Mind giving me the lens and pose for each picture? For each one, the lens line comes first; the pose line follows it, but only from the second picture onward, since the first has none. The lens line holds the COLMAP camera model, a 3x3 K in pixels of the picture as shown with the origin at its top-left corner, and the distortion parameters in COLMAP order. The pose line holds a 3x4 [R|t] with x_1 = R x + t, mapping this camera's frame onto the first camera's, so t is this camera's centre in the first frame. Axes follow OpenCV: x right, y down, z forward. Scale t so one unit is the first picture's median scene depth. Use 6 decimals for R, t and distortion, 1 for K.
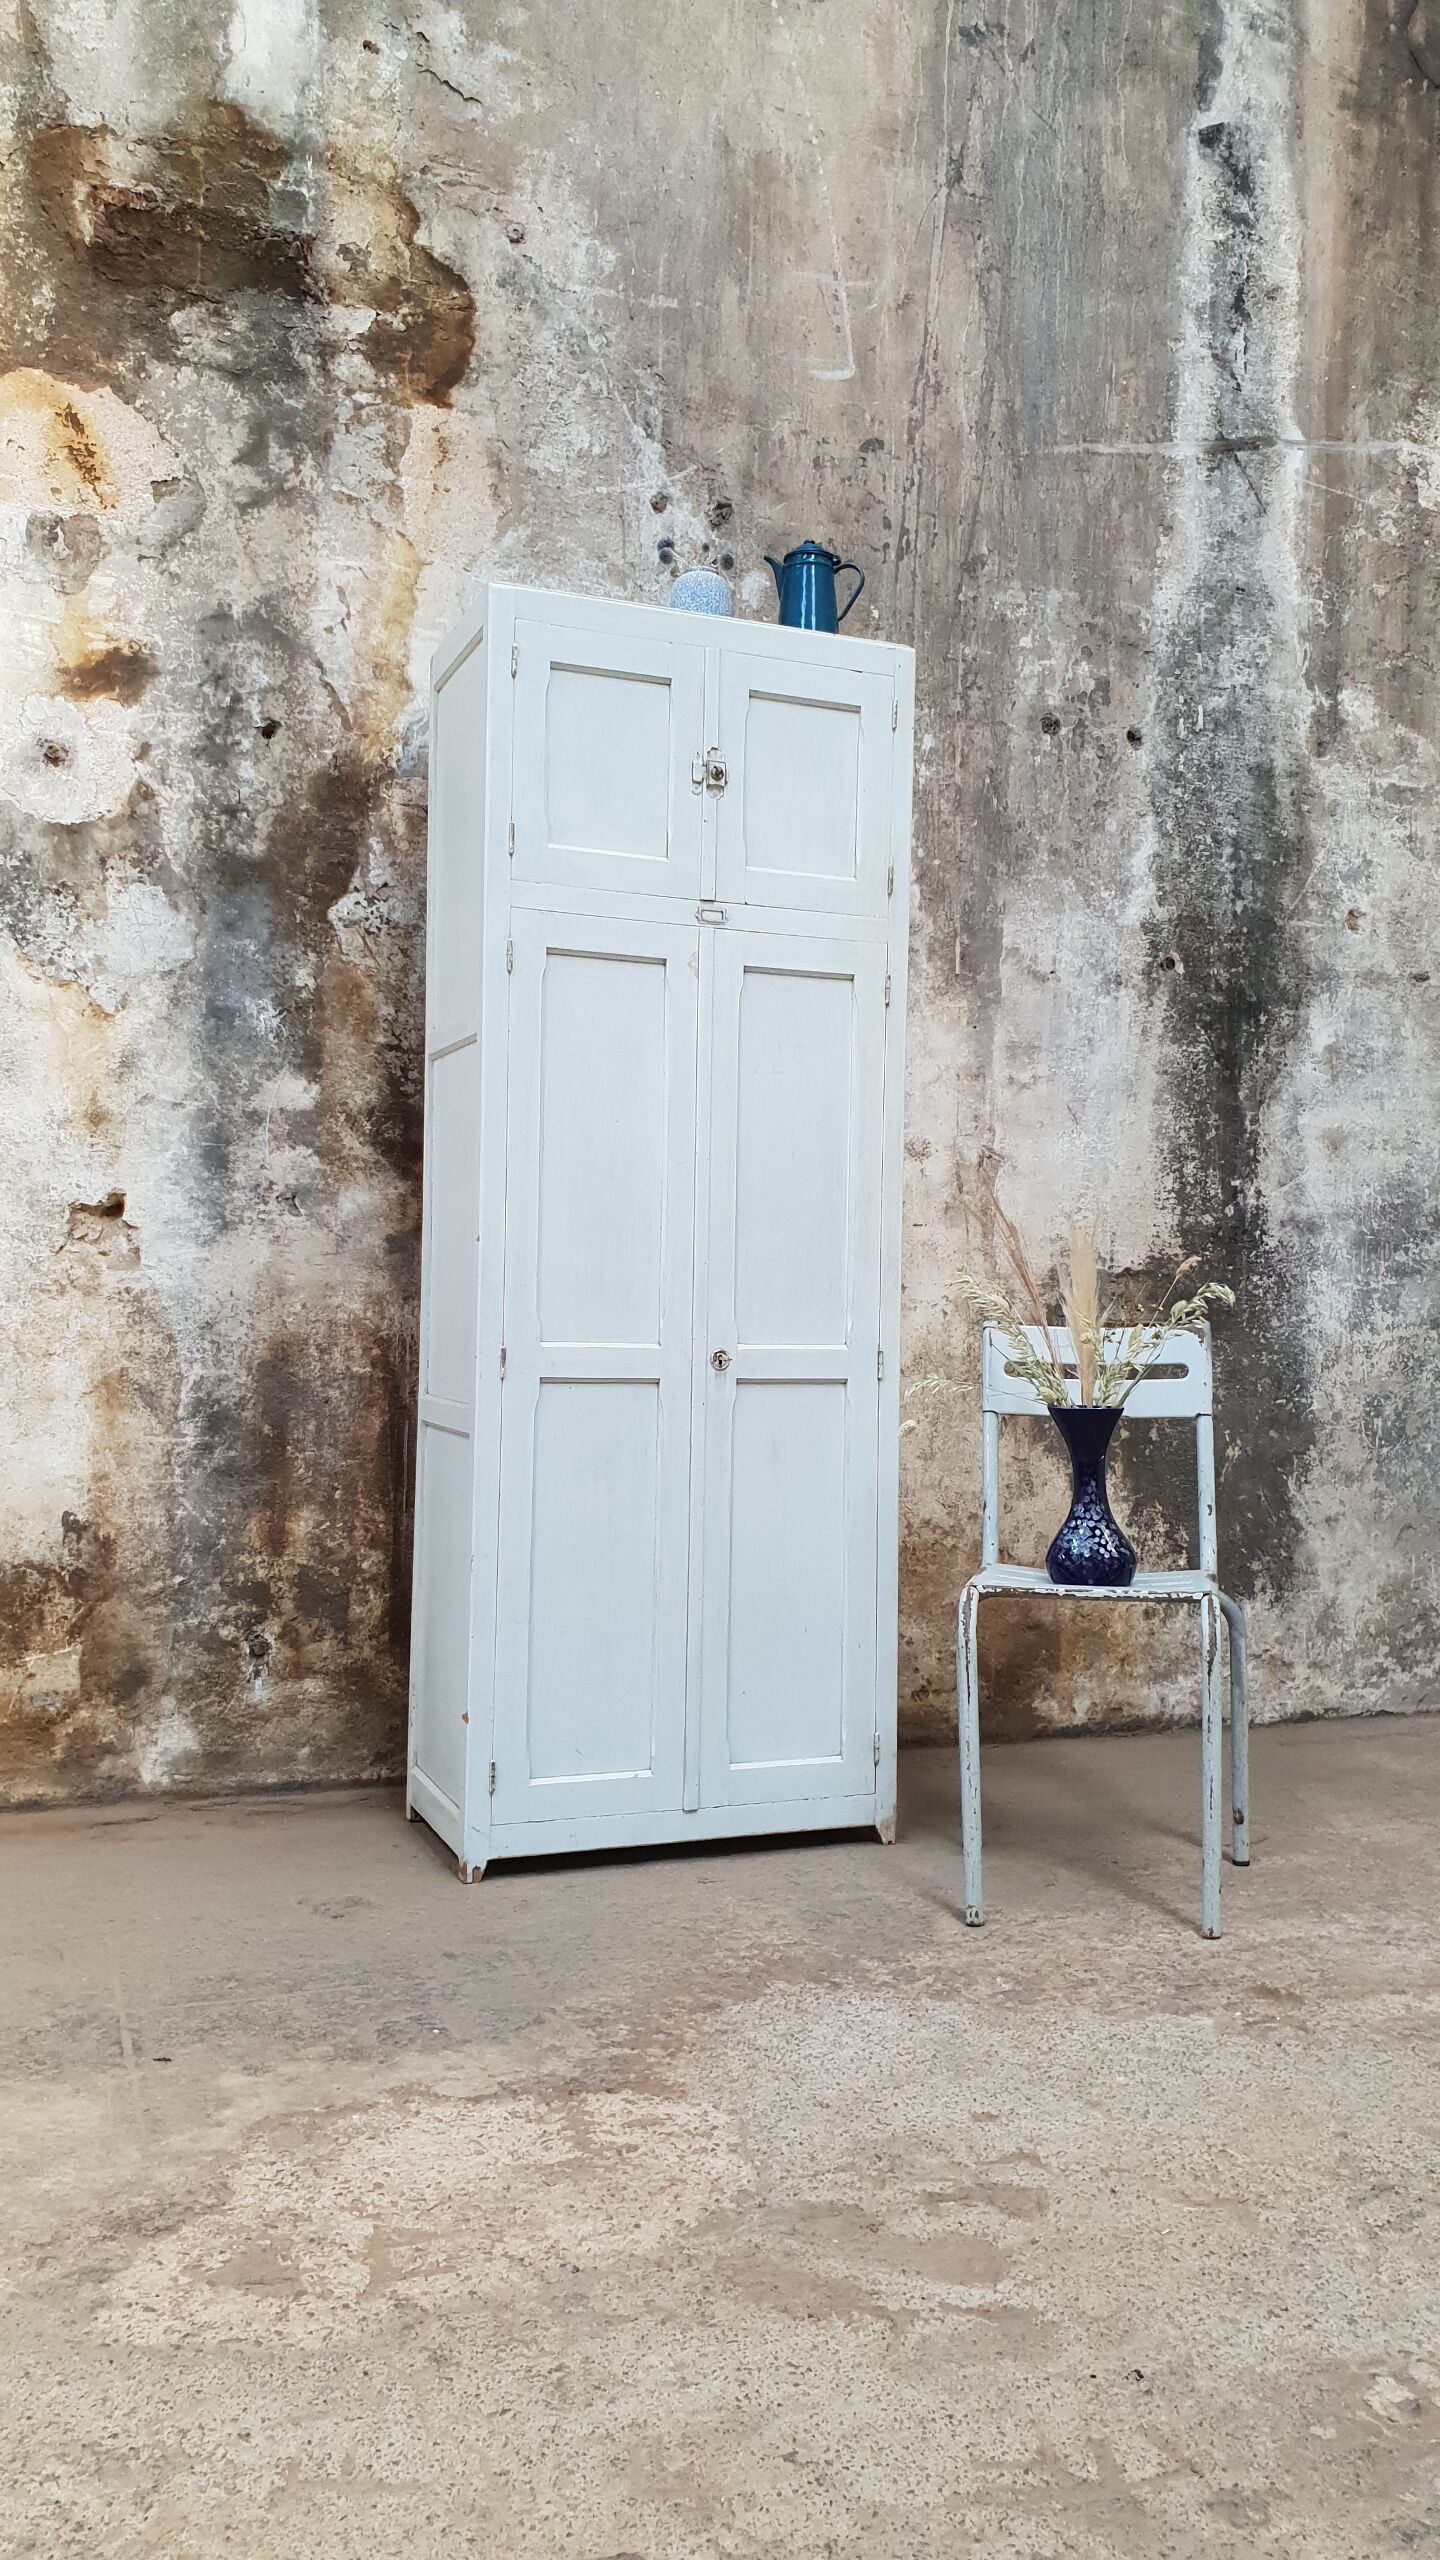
lens RADIAL K [[2015.9, 0, 741.9], [0, 2015.9, 1251.1], [0, 0, 1]] dist [0.000358, 0.031166]
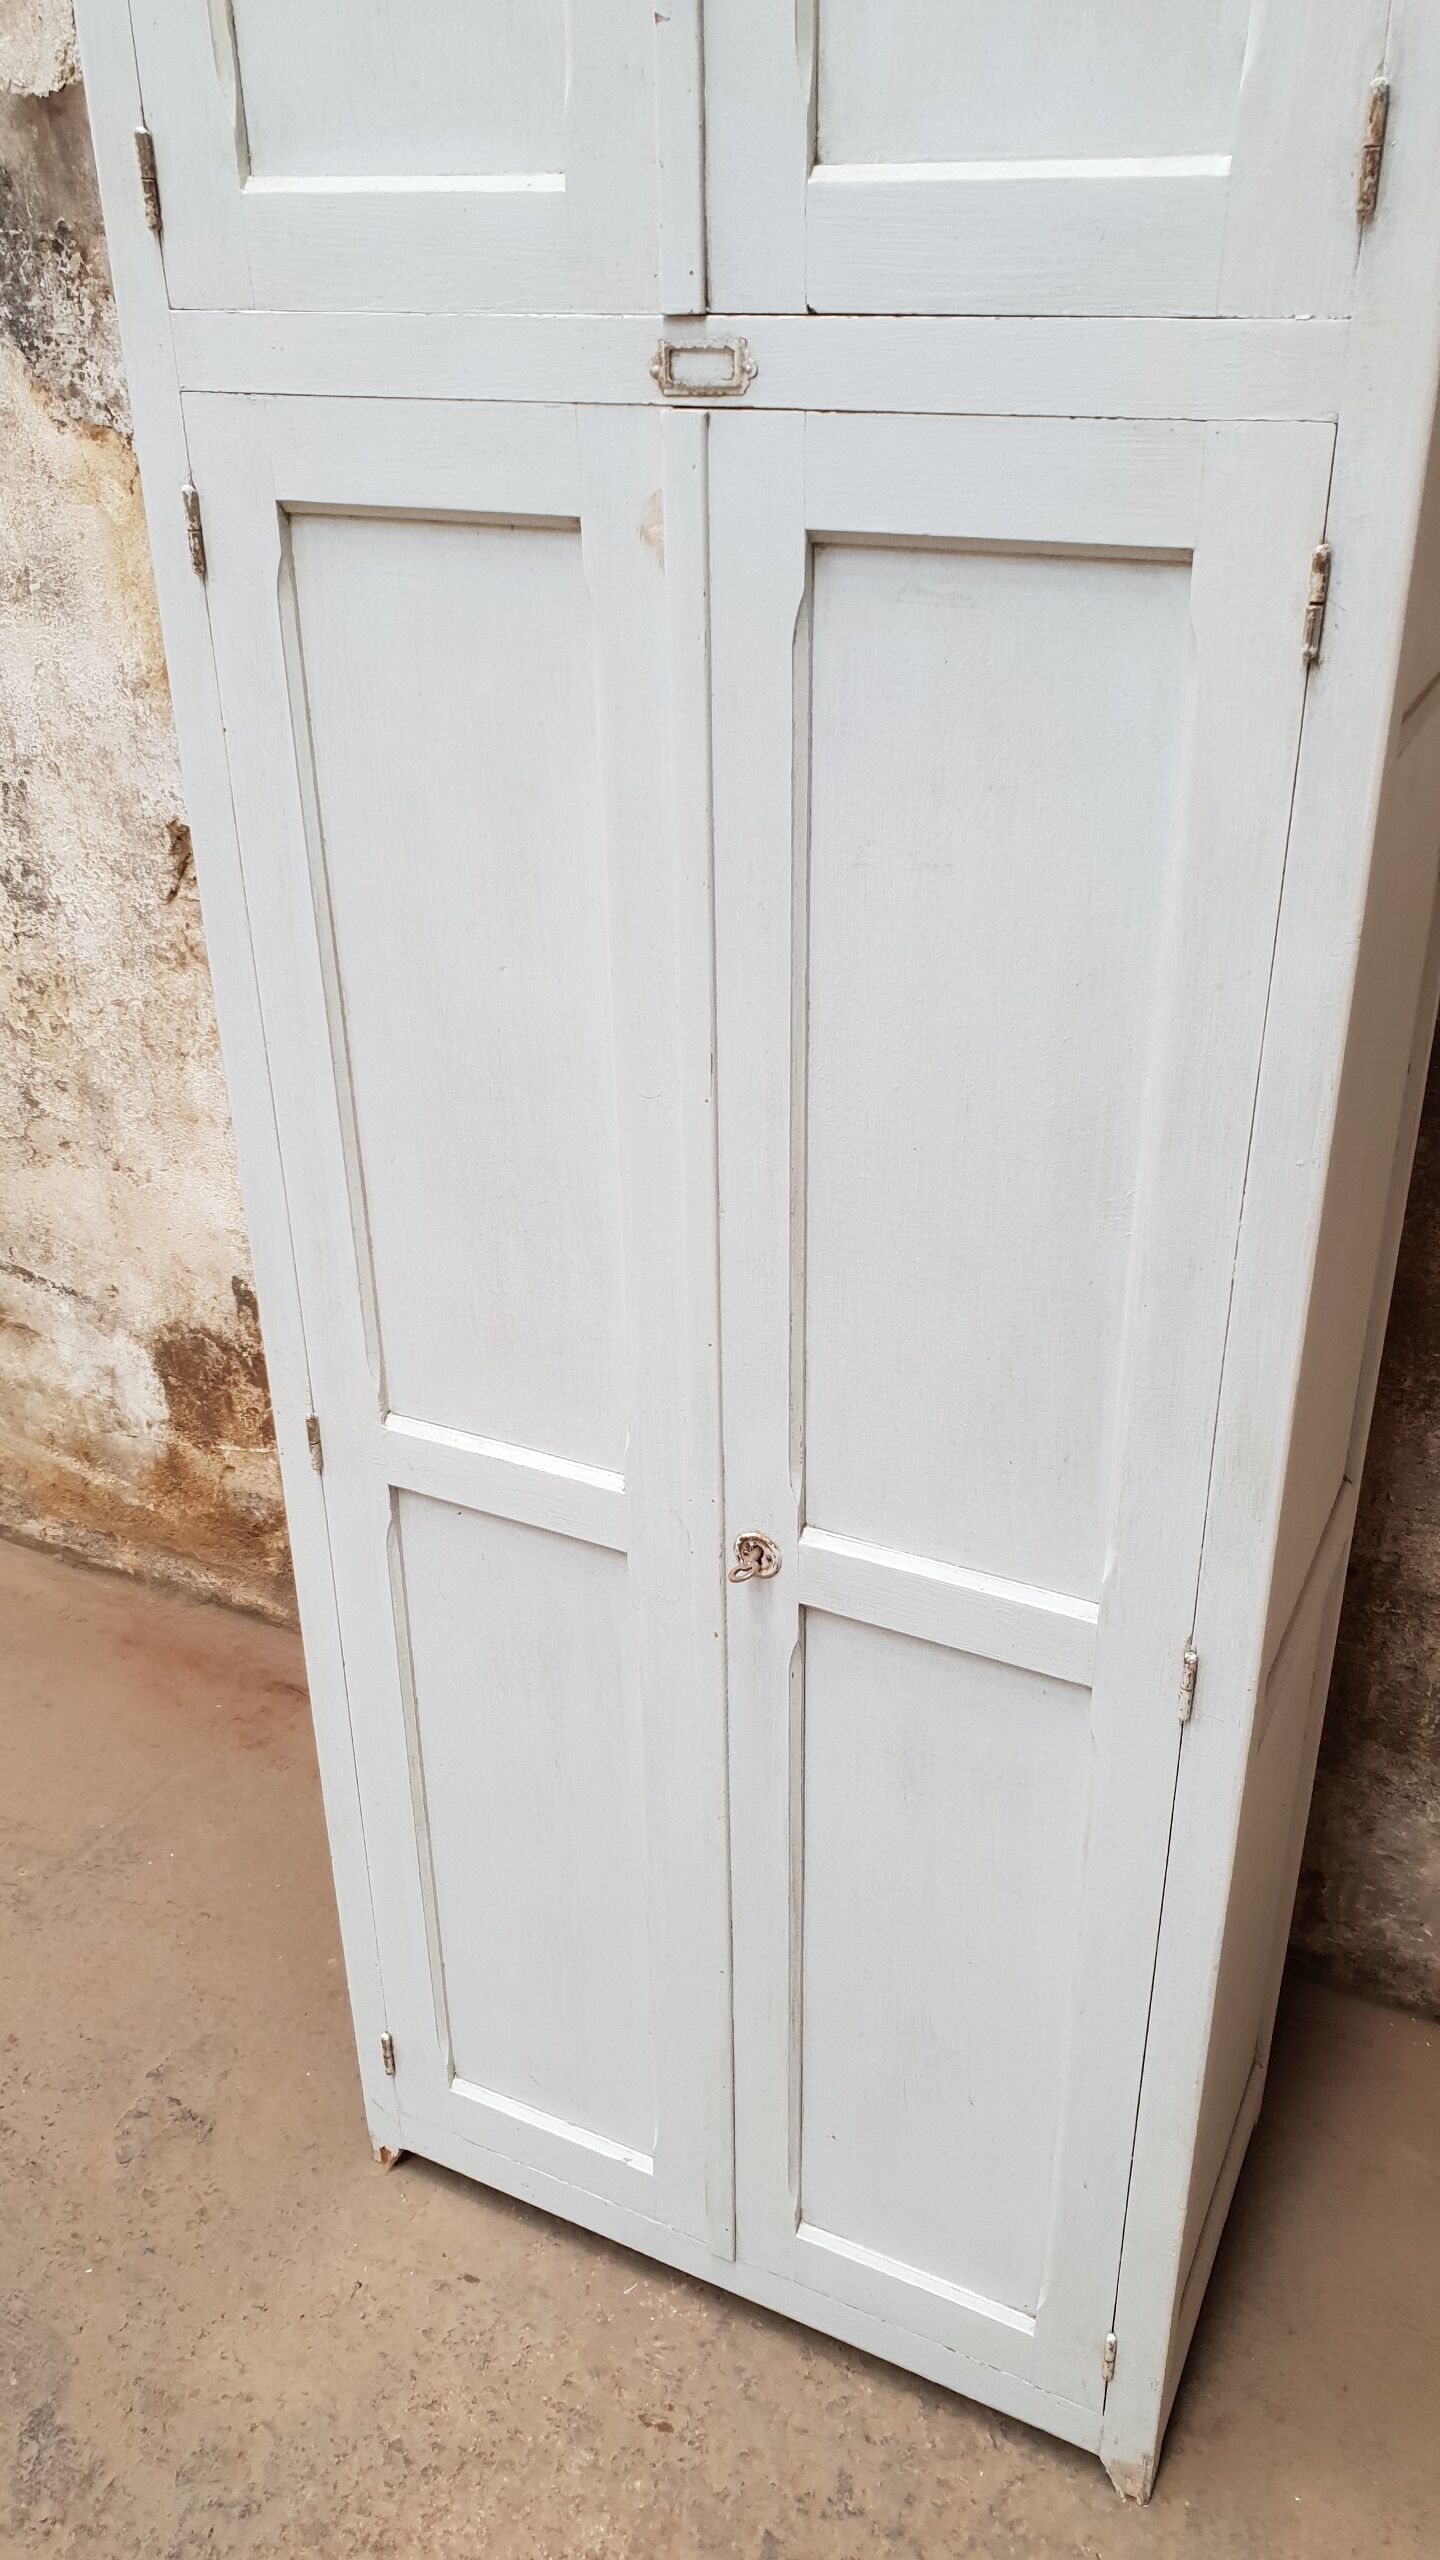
lens RADIAL K [[2015.9, 0, 718.2], [0, 2015.9, 1271.9], [0, 0, 1]] dist [0.000358, 0.031166]
pose [[0.669710, 0.315435, -0.672302, 0.218743], [0.043353, 0.887157, 0.459428, -0.168580], [0.741356, -0.336830, 0.580463, 0.695928]]
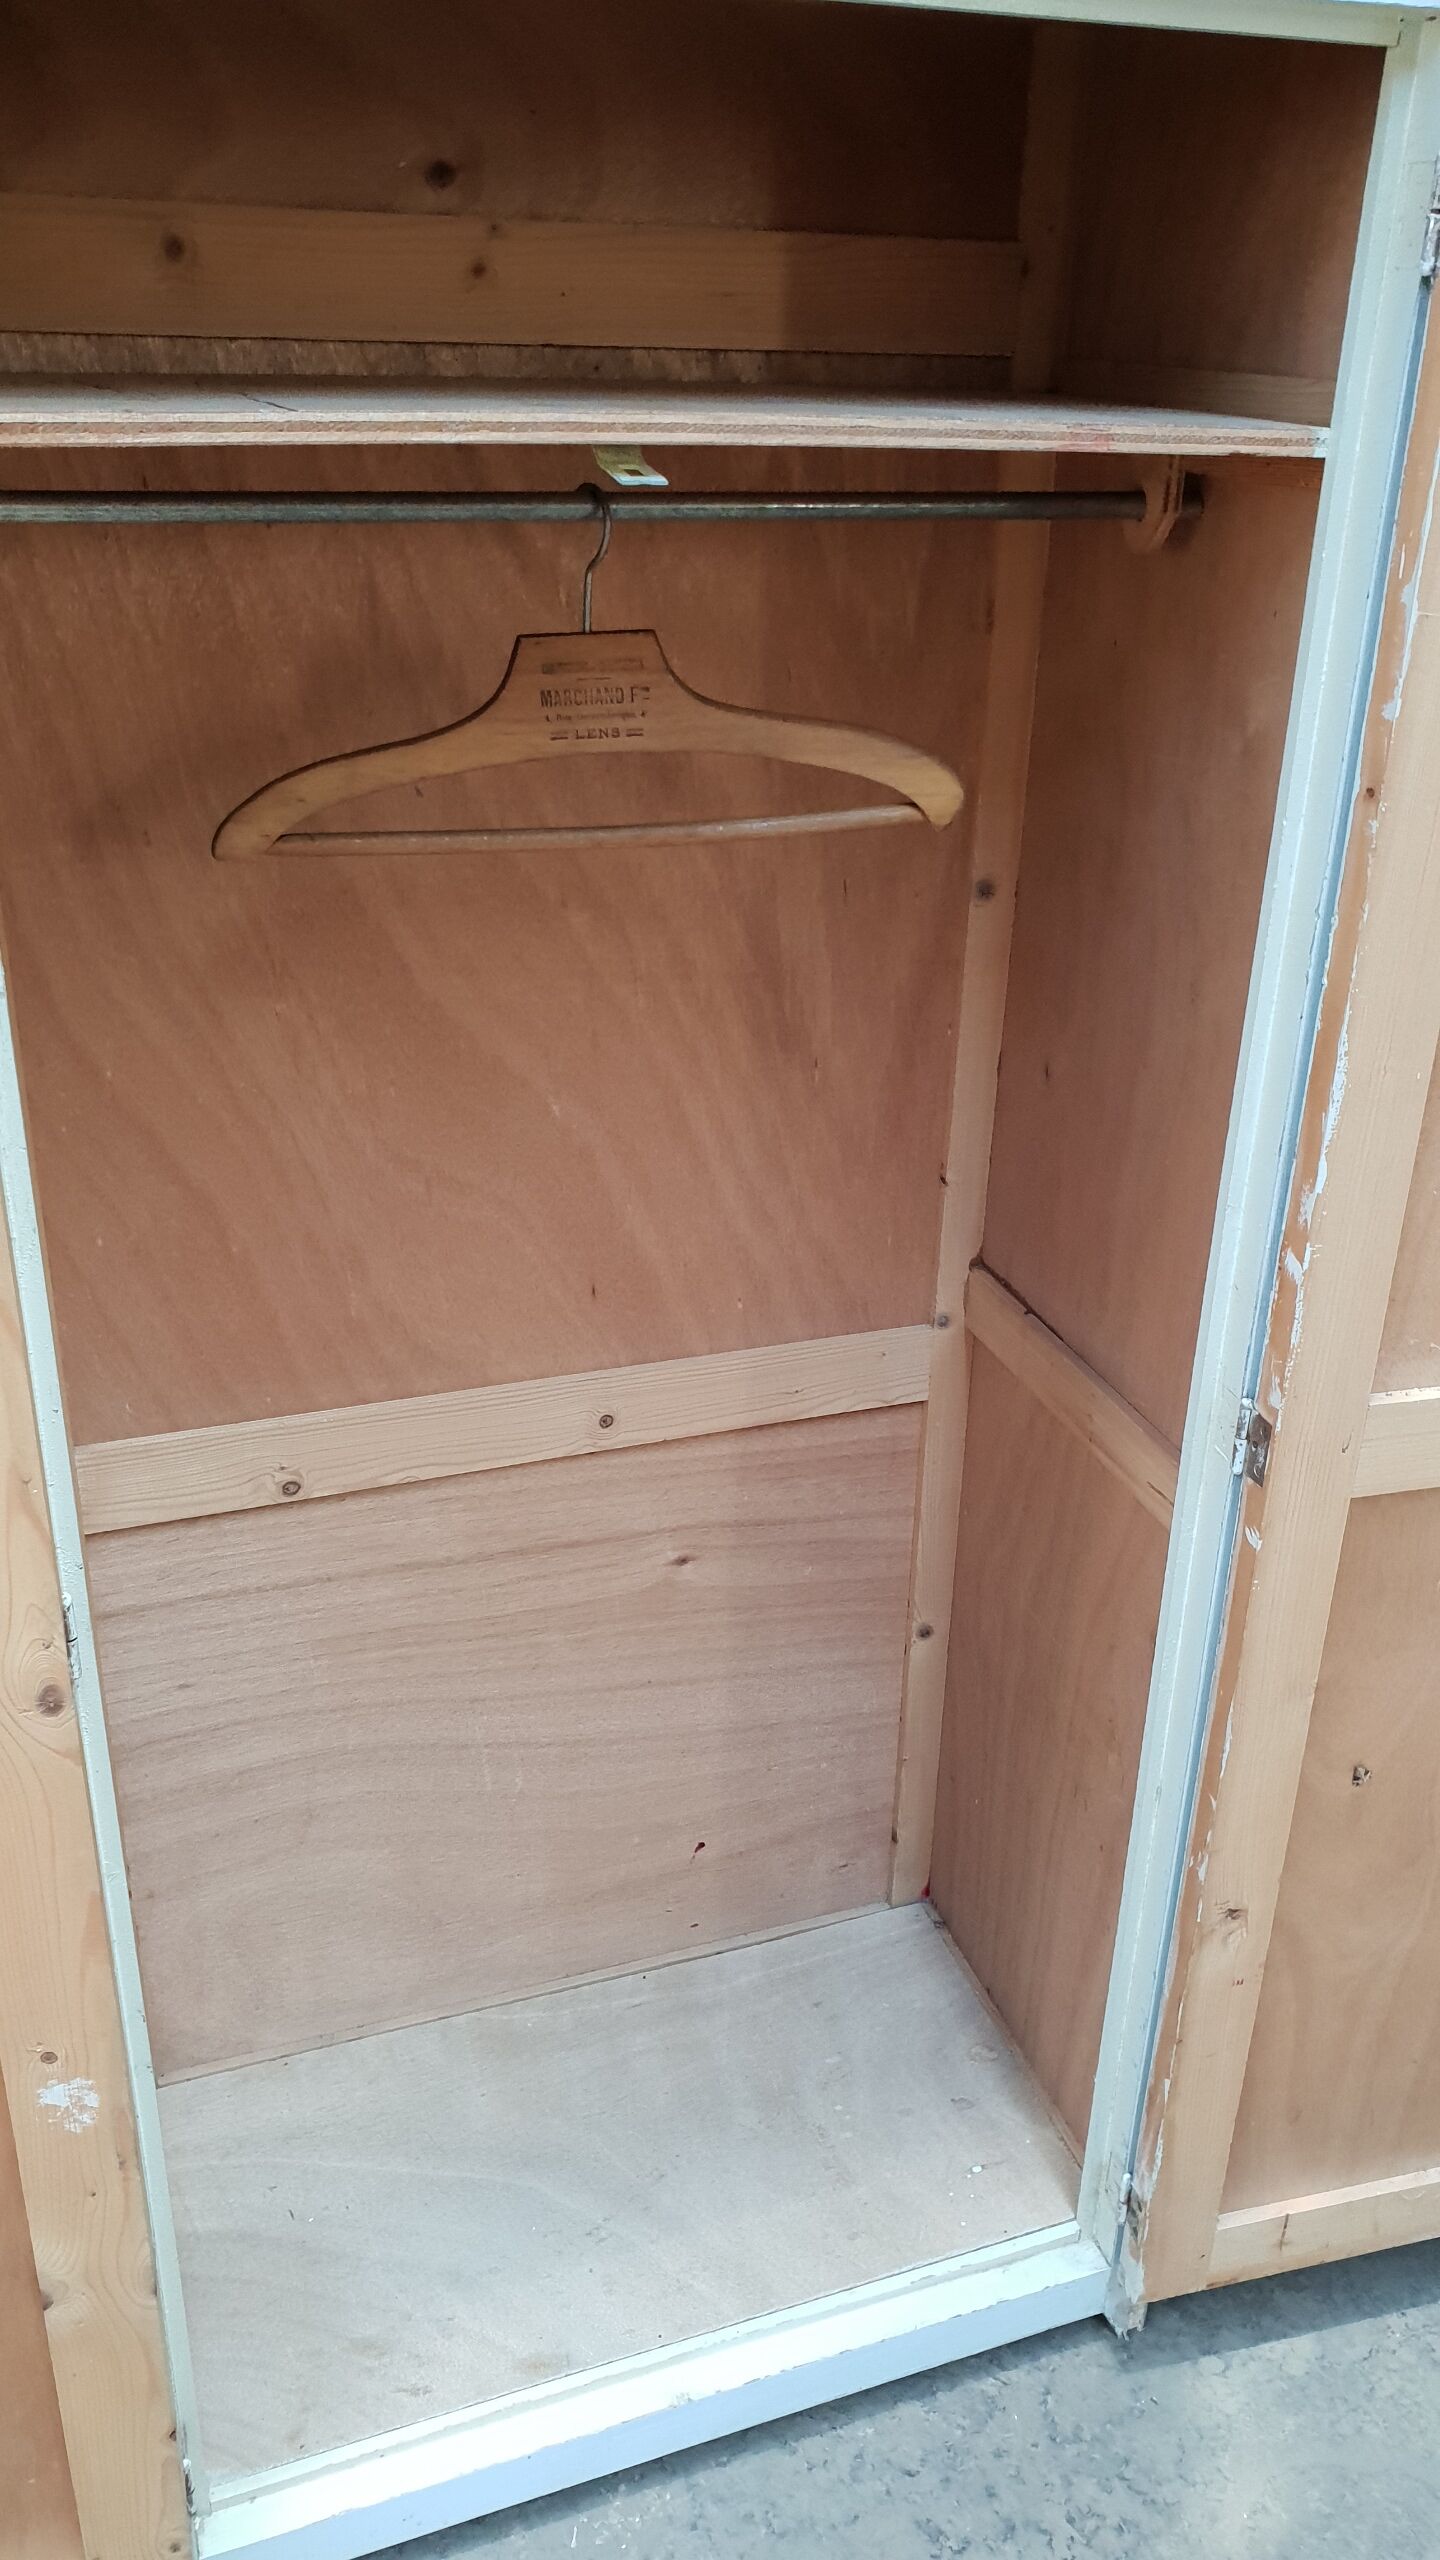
lens RADIAL K [[2015.9, 0, 747.8], [0, 2015.9, 1281.9], [0, 0, 1]] dist [0.000358, 0.031166]
pose [[0.999447, 0.020653, -0.026045, -0.006324], [-0.006439, 0.889002, 0.457858, -0.117378], [0.032610, -0.457437, 0.888644, 0.648523]]
